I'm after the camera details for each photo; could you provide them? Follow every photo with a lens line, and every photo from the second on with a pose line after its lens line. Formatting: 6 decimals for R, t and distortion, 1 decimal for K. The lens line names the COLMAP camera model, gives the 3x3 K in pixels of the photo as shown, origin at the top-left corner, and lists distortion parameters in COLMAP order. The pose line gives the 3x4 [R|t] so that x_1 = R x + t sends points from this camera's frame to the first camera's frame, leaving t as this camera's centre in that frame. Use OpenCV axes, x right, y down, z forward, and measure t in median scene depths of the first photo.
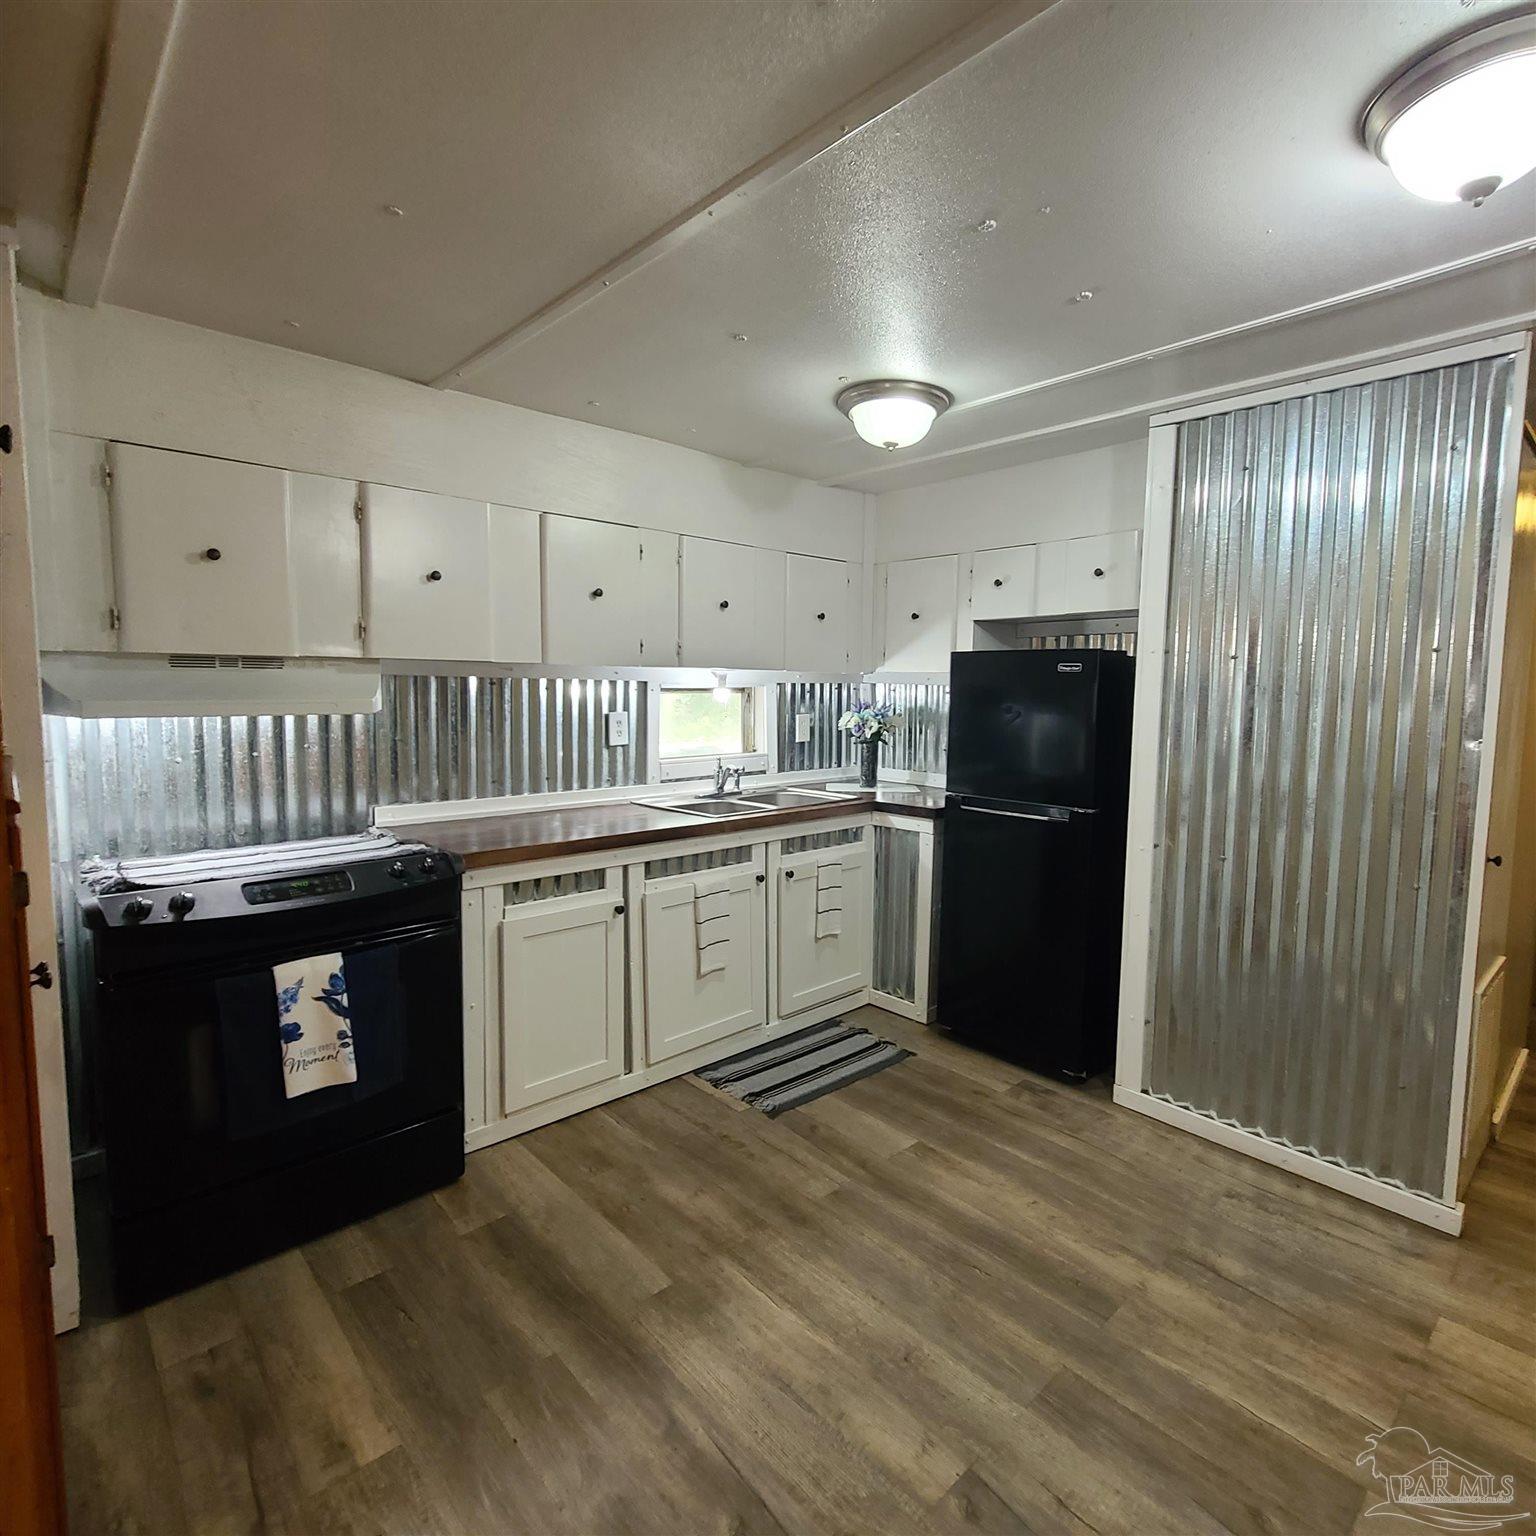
lens RADIAL K [[838.3, 0, 781.9], [0, 838.3, 753.6], [0, 0, 1]] dist [0.000219, -0.000769]
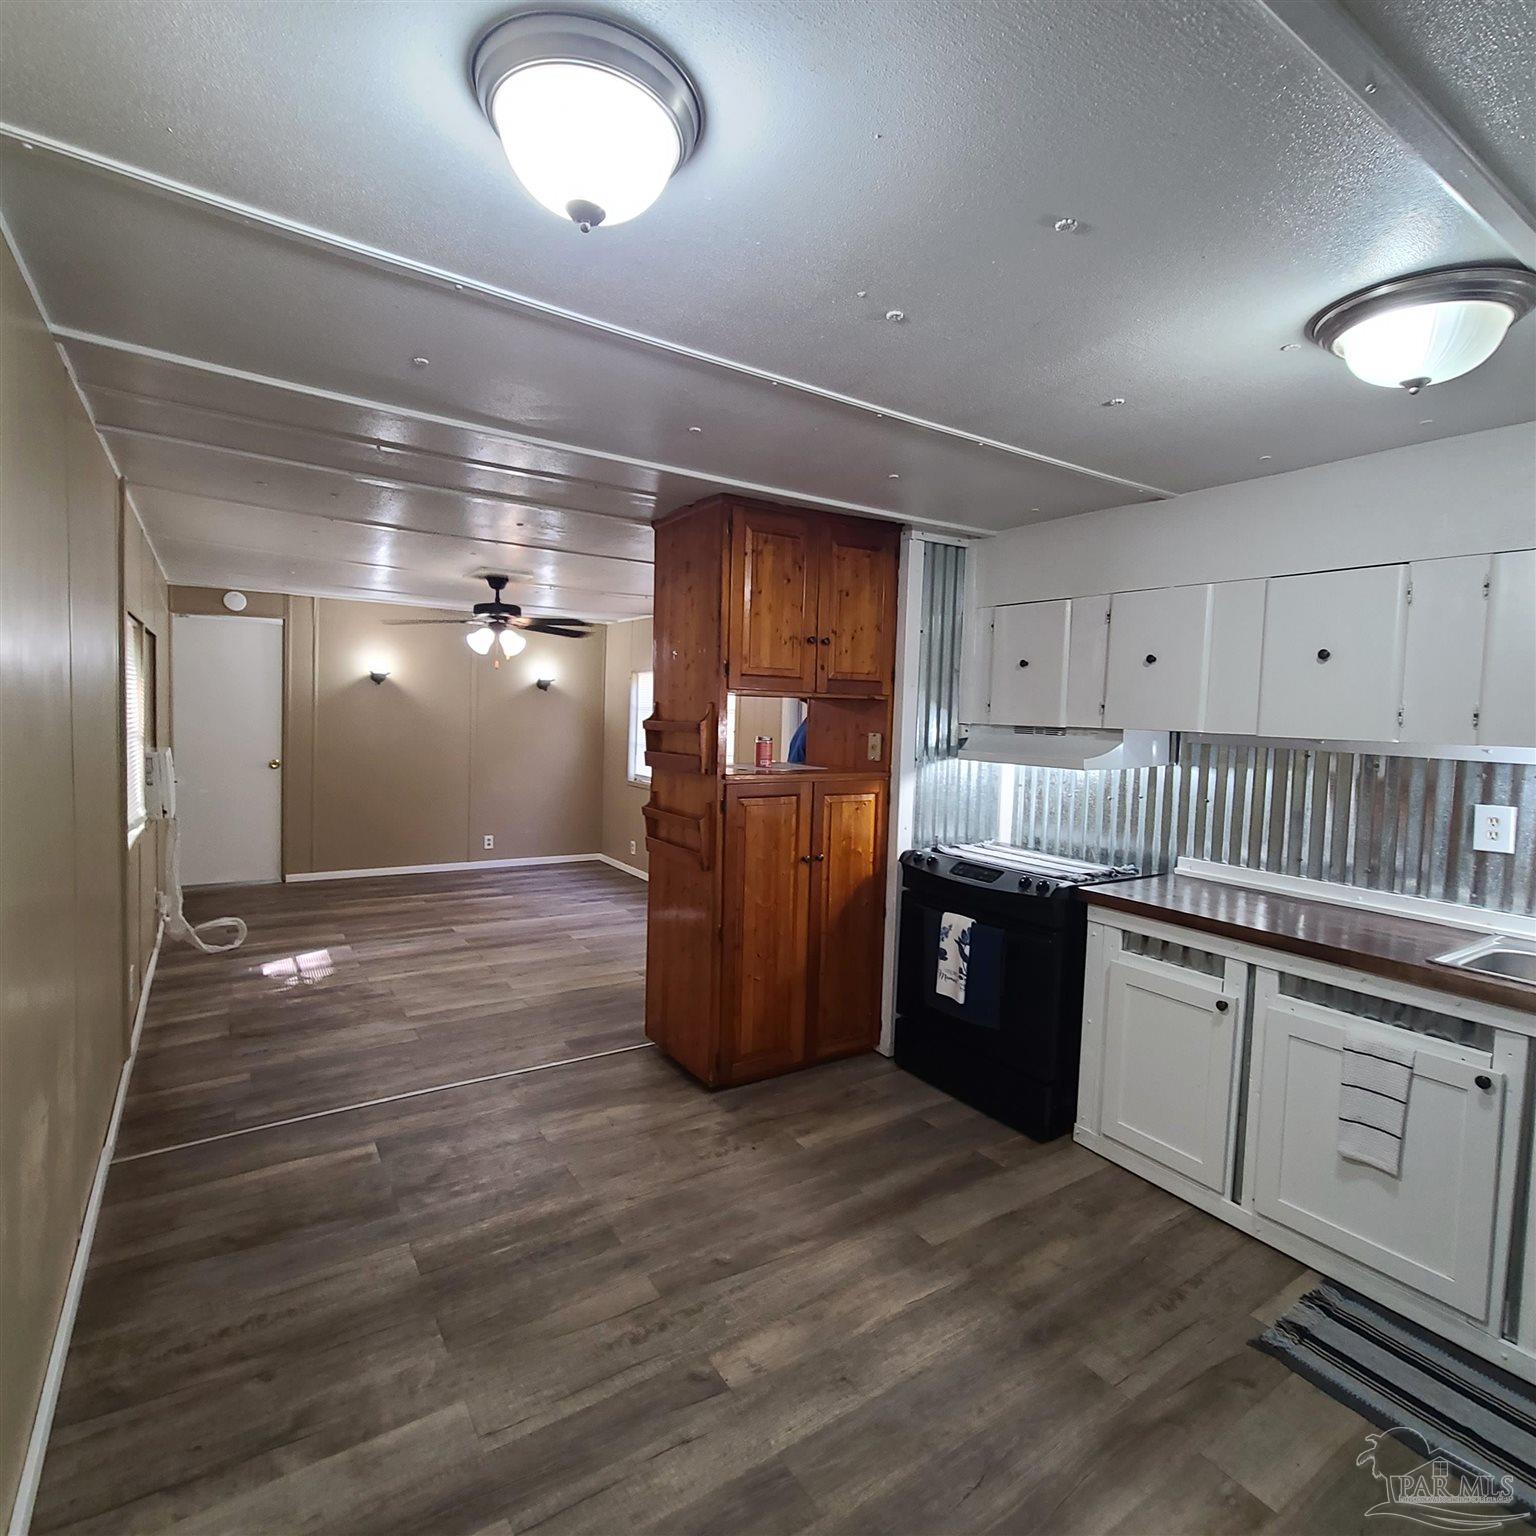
lens RADIAL K [[838.3, 0, 781.9], [0, 838.3, 753.6], [0, 0, 1]] dist [0.000219, -0.000769]
pose [[-0.156996, 0.033826, -0.987020, 0.951878], [-0.116692, 0.991777, 0.052550, -0.094869], [0.980681, 0.123427, -0.151757, 0.786887]]
